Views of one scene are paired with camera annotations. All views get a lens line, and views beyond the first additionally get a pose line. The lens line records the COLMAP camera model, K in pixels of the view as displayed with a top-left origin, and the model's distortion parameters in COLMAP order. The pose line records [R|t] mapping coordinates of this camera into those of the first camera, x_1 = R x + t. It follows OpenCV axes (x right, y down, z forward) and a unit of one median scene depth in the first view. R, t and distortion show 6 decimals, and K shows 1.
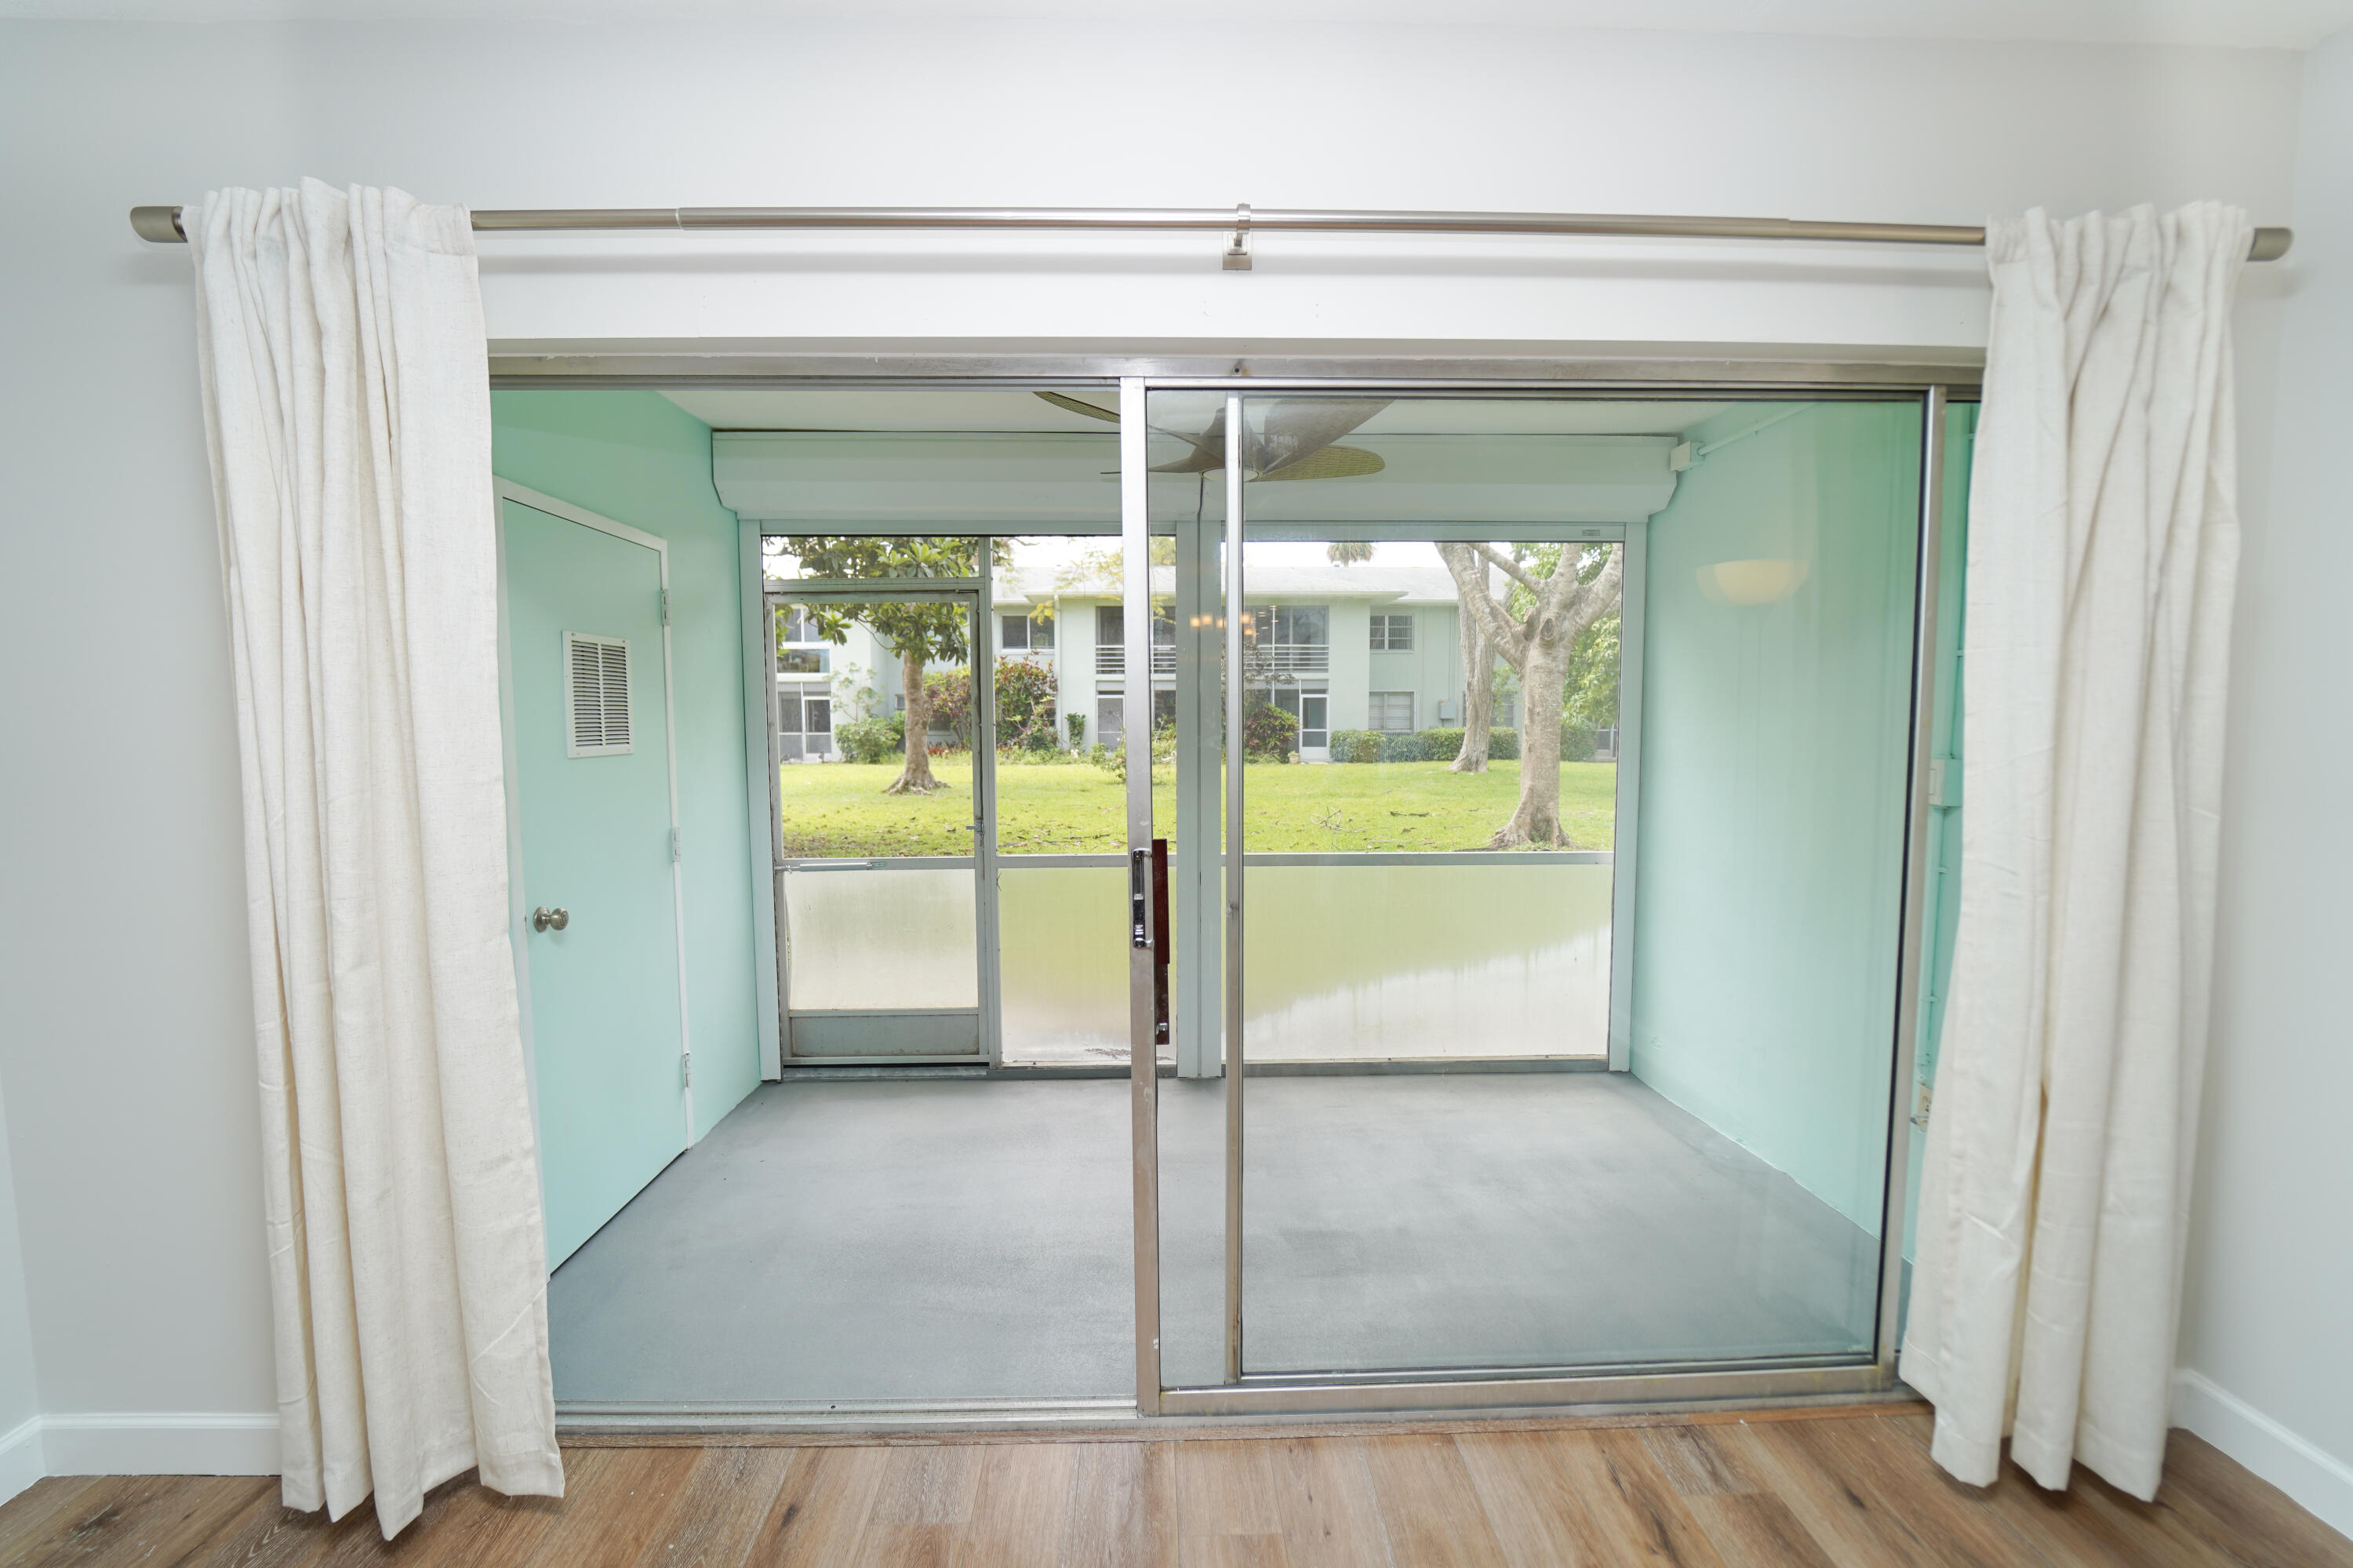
lens RADIAL K [[964.8, 0, 1179.8], [0, 964.8, 791.7], [0, 0, 1]] dist [-0.024770, 0.000598]
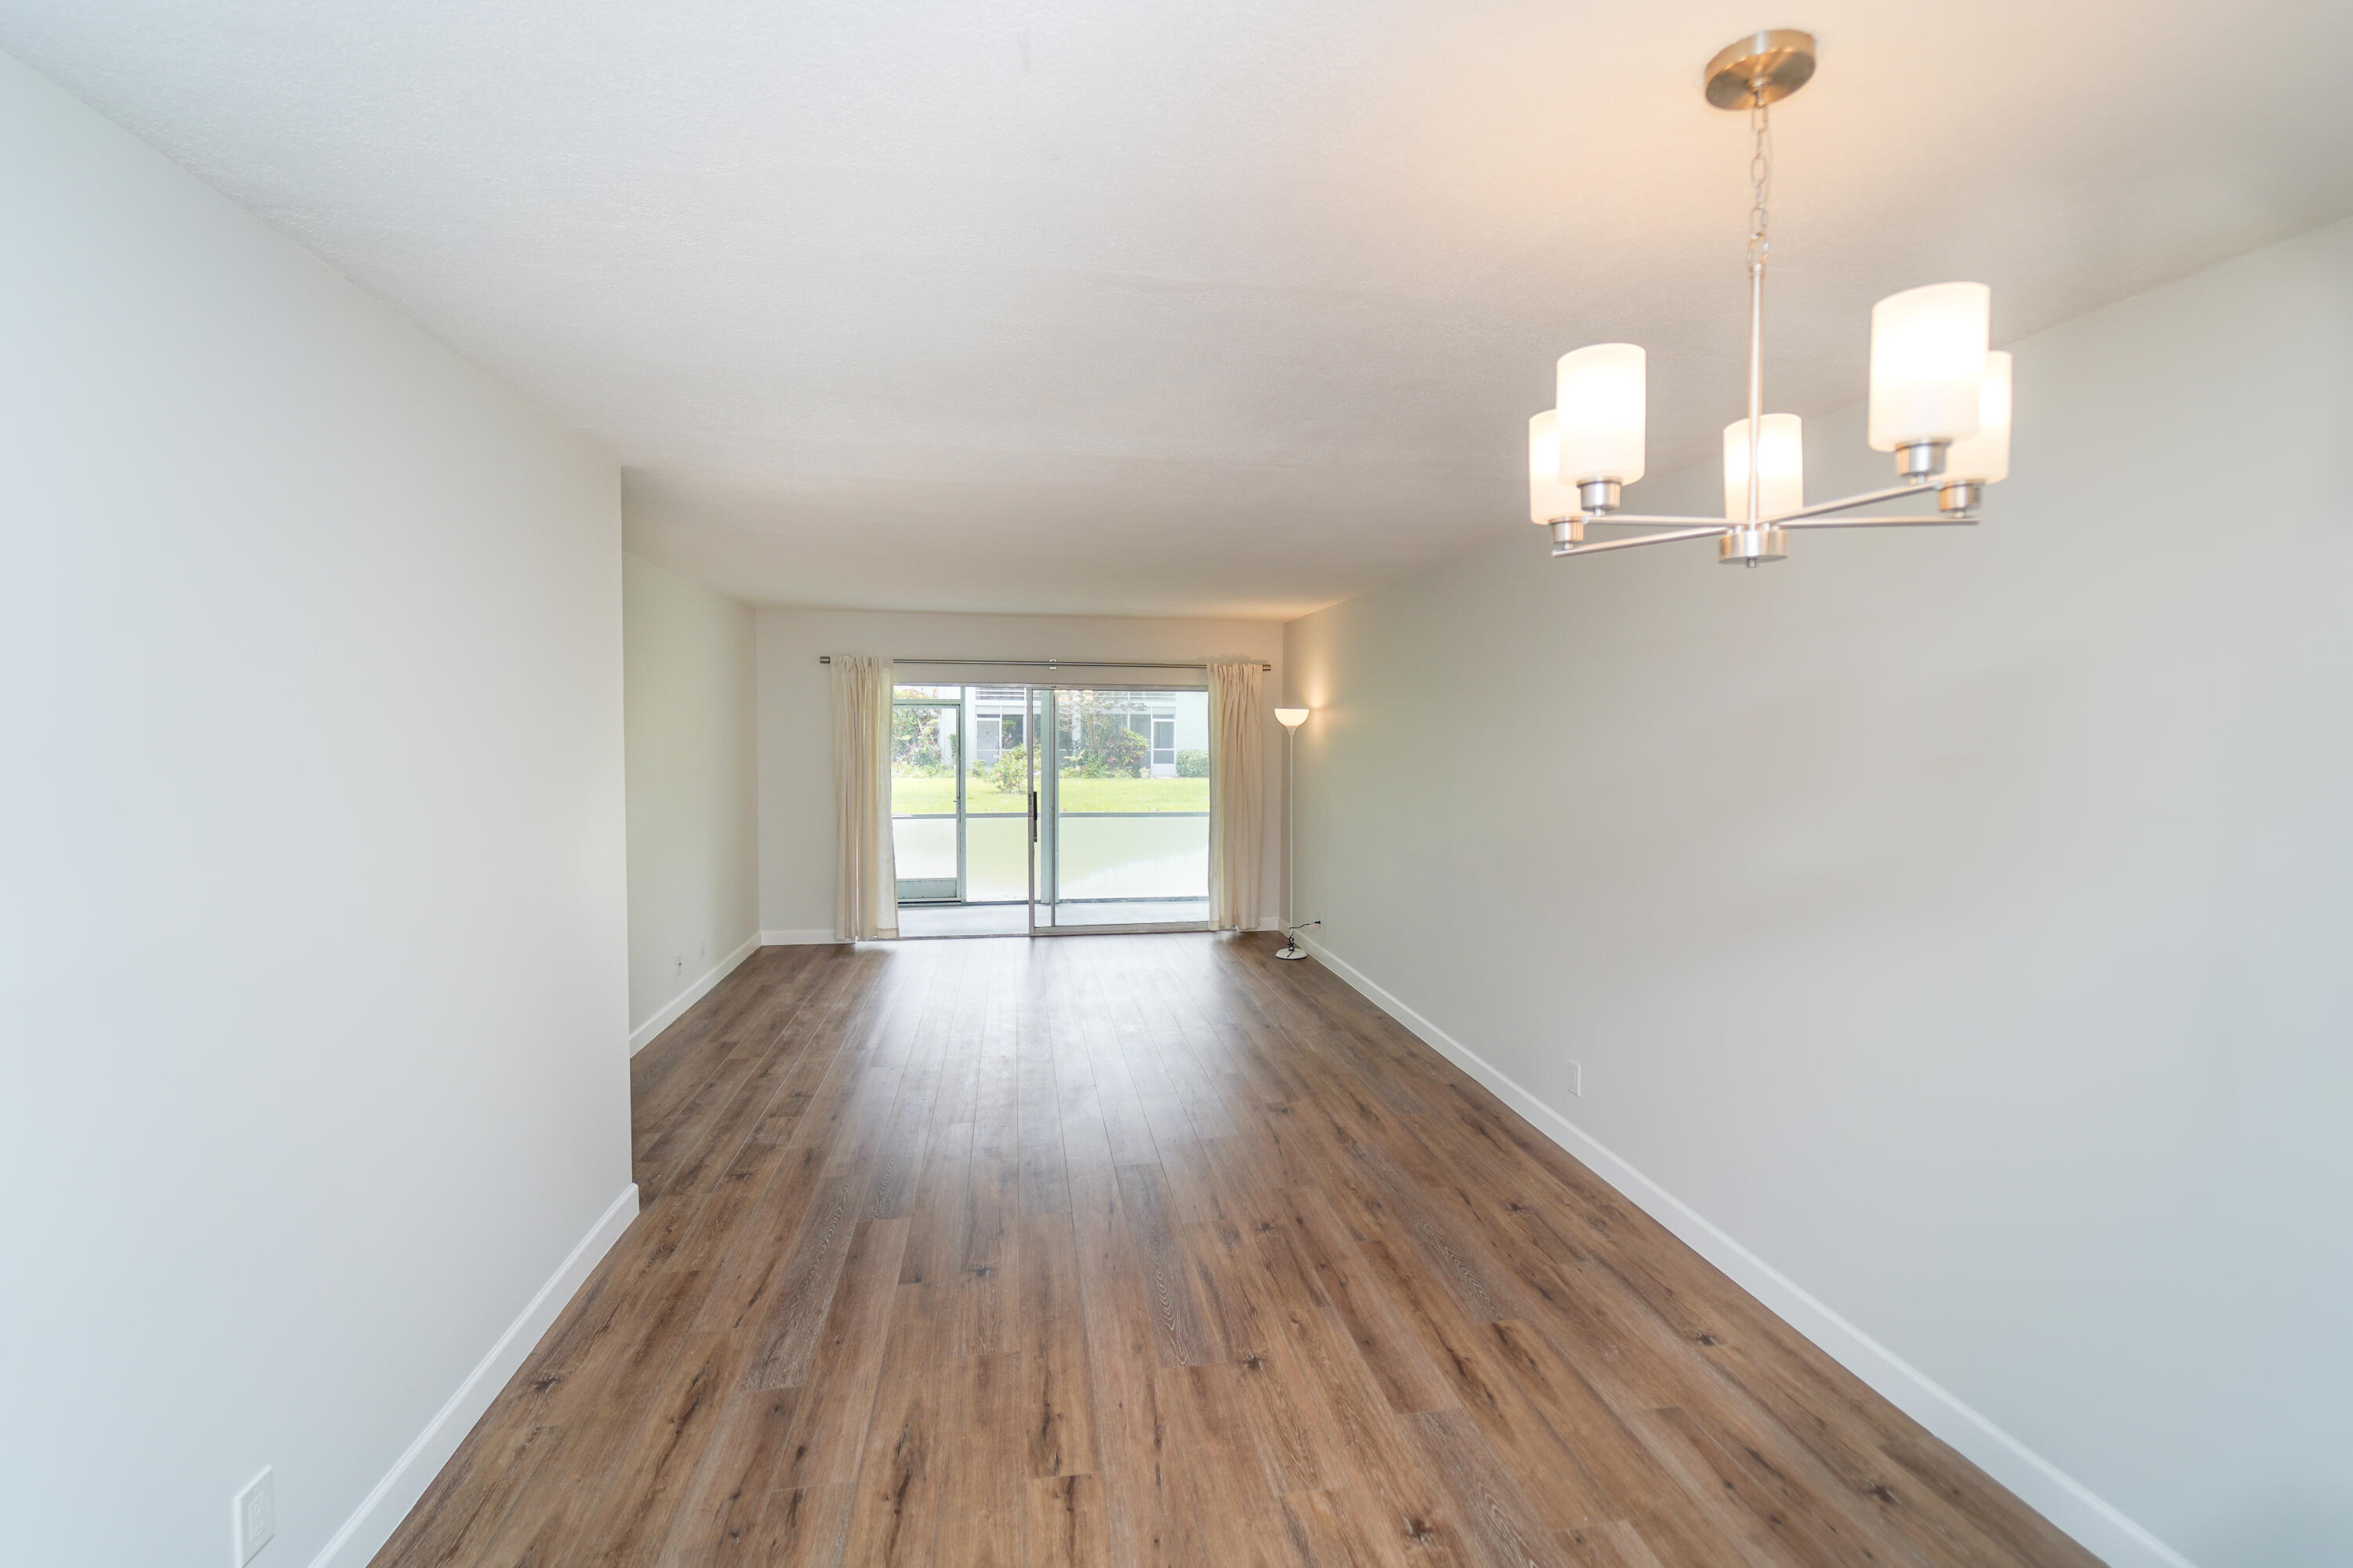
lens RADIAL K [[991.1, 0, 1155.8], [0, 991.1, 794.4], [0, 0, 1]] dist [-0.025477, -0.000189]
pose [[0.994364, 0.002780, 0.105979, 0.003062], [-0.001351, 0.999907, -0.013552, 0.008462], [-0.106007, 0.013332, 0.994276, -0.234556]]
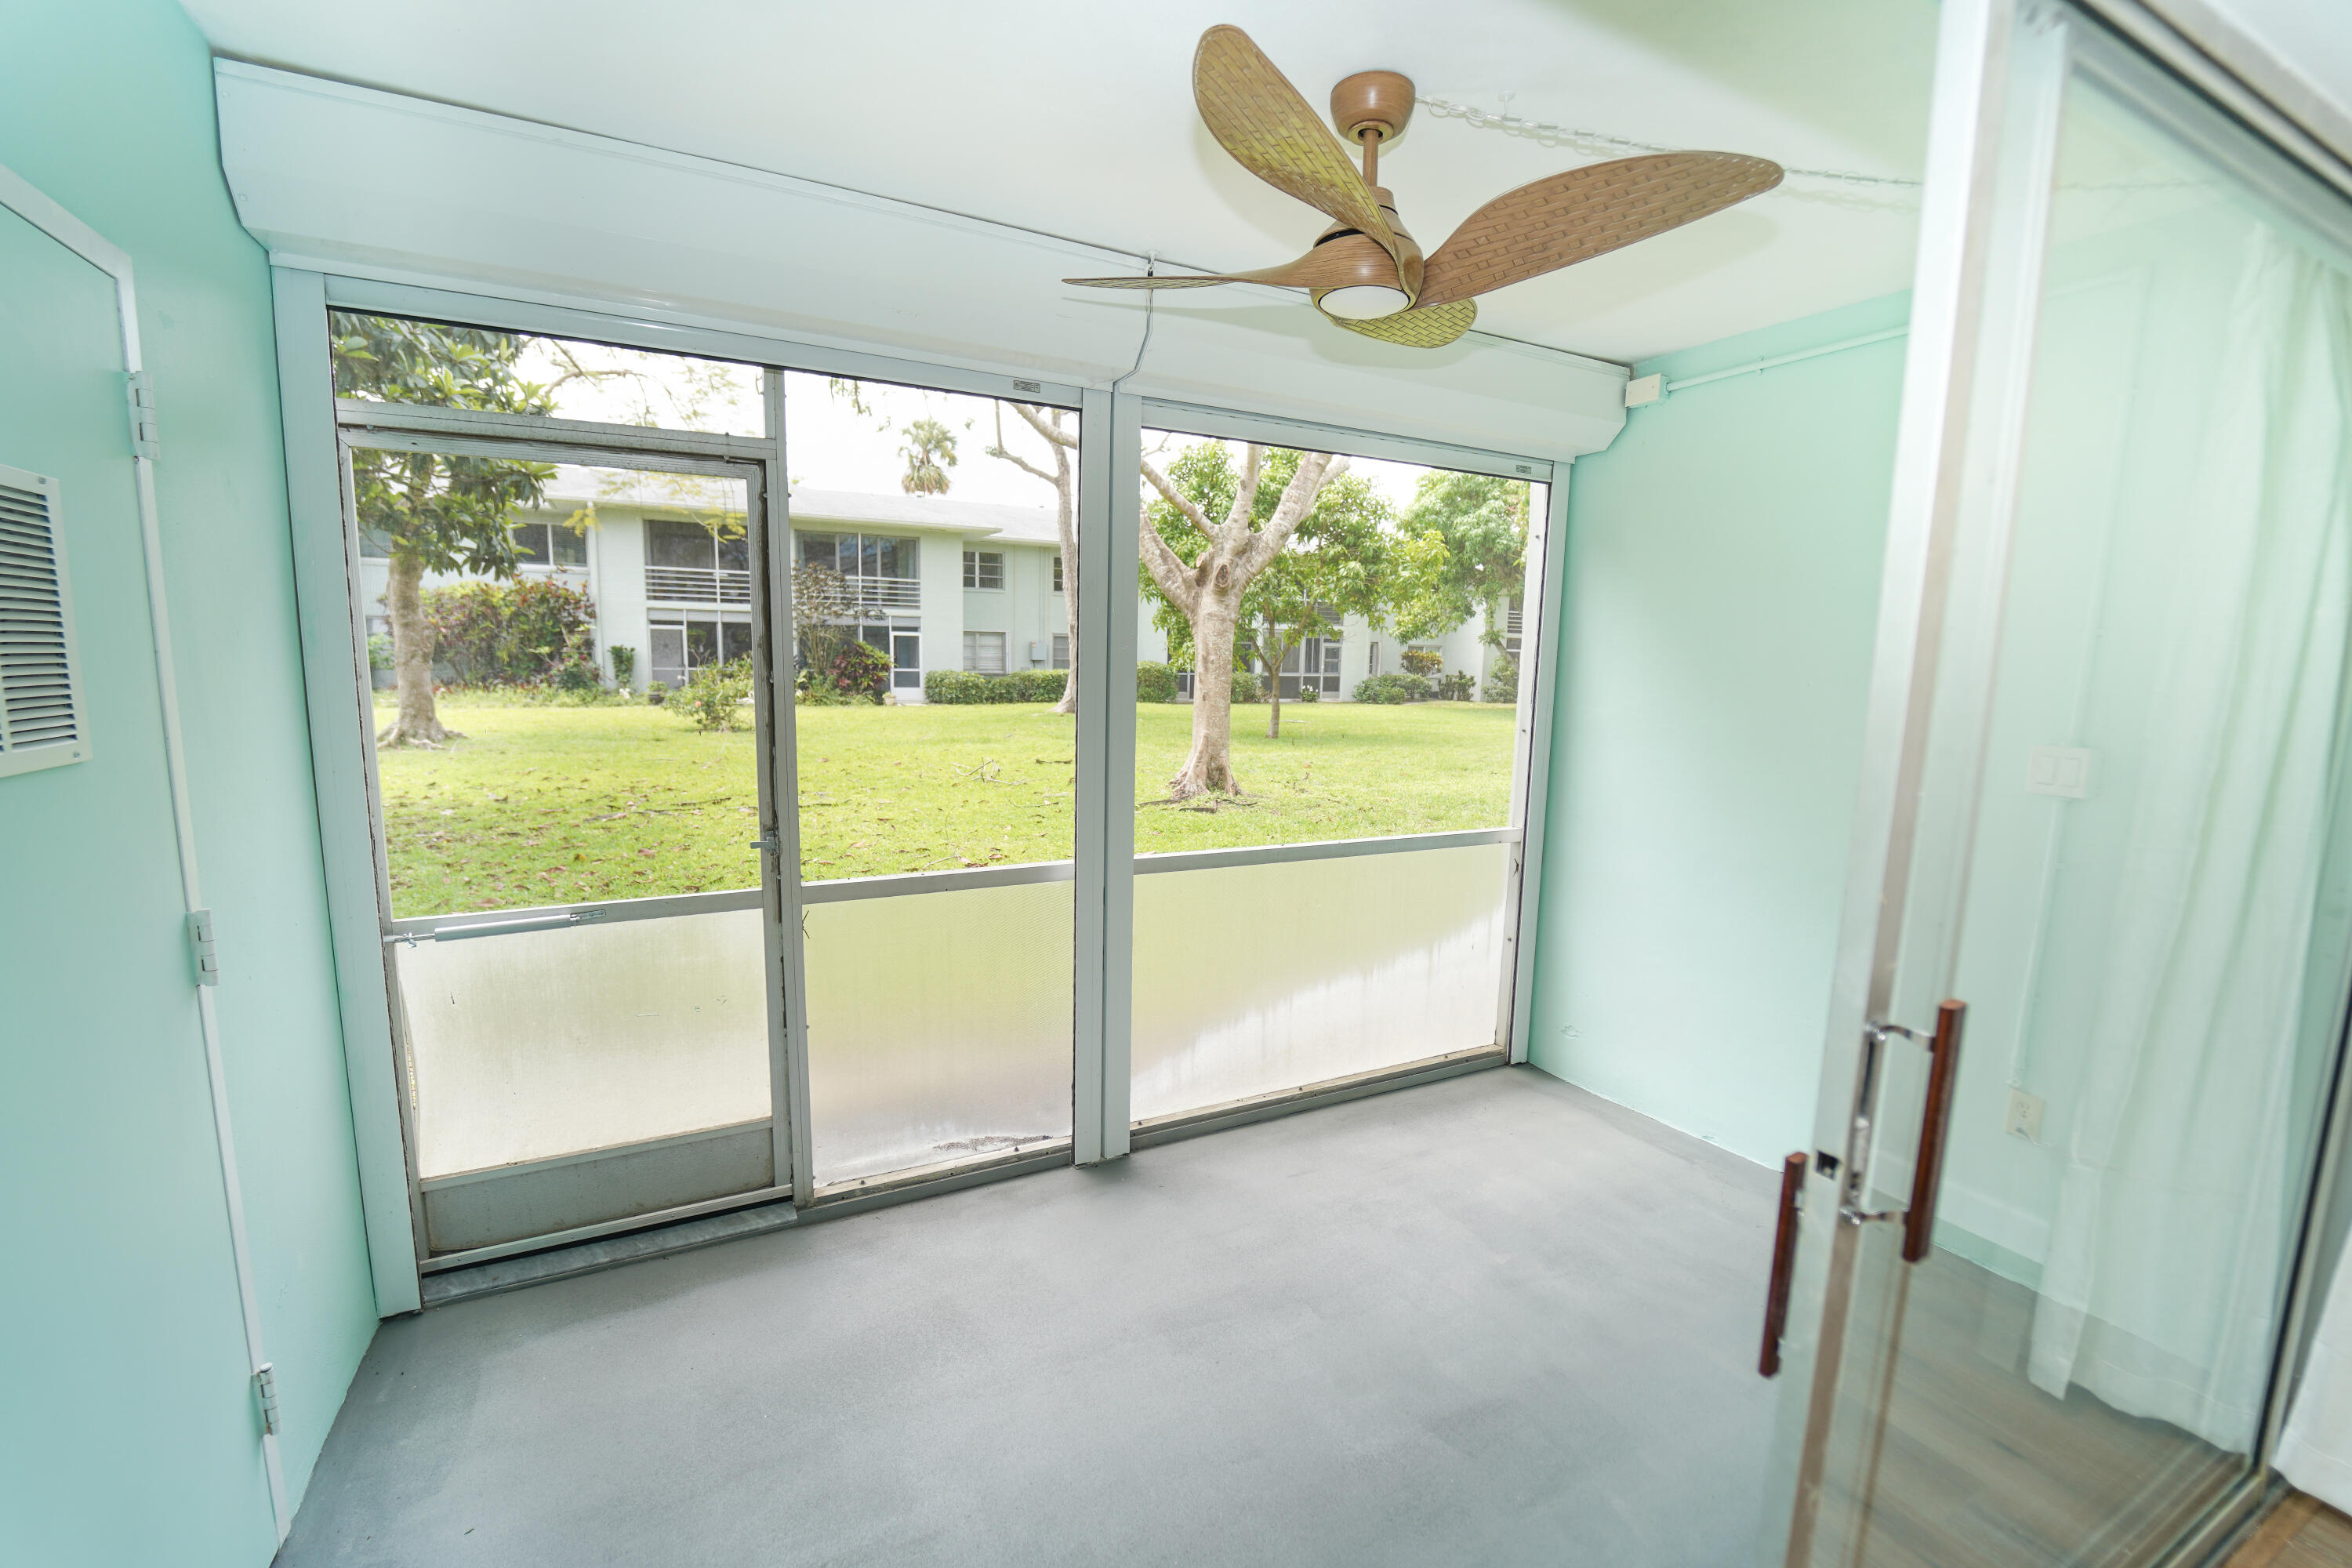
lens RADIAL K [[950.7, 0, 1150.6], [0, 950.7, 788.6], [0, 0, 1]] dist [-0.013285, -0.000517]
pose [[0.910795, -0.035200, 0.411355, -0.036943], [0.009558, 0.997889, 0.064228, -0.005701], [-0.412748, -0.054567, 0.909210, 0.051515]]
